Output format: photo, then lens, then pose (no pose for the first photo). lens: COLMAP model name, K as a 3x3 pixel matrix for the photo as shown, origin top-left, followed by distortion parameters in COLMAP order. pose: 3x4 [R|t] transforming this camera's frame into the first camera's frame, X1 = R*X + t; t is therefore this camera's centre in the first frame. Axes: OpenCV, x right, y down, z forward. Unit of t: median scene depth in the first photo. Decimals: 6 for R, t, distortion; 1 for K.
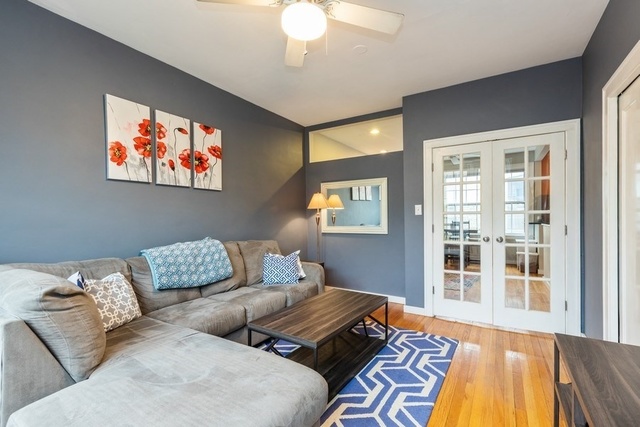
lens RADIAL K [[292.6, 0, 324.9], [0, 292.6, 215.2], [0, 0, 1]] dist [-0.017942, -0.000108]
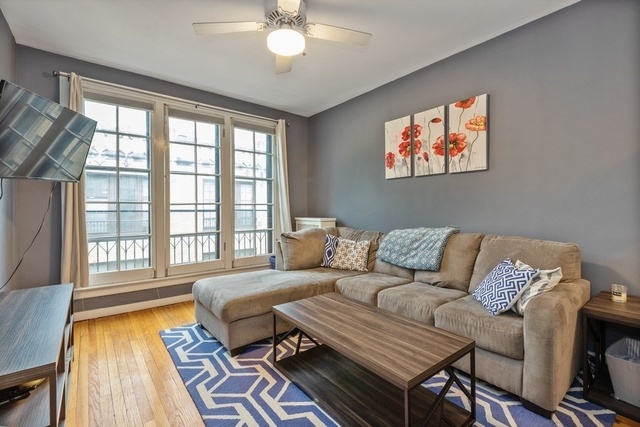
lens RADIAL K [[292.6, 0, 325.2], [0, 292.6, 212.1], [0, 0, 1]] dist [-0.017942, -0.000108]
pose [[-0.333937, 0.013650, -0.942496, 0.673169], [0.018870, 0.999792, 0.007793, 0.021869], [0.942406, -0.015182, -0.334125, 1.051530]]
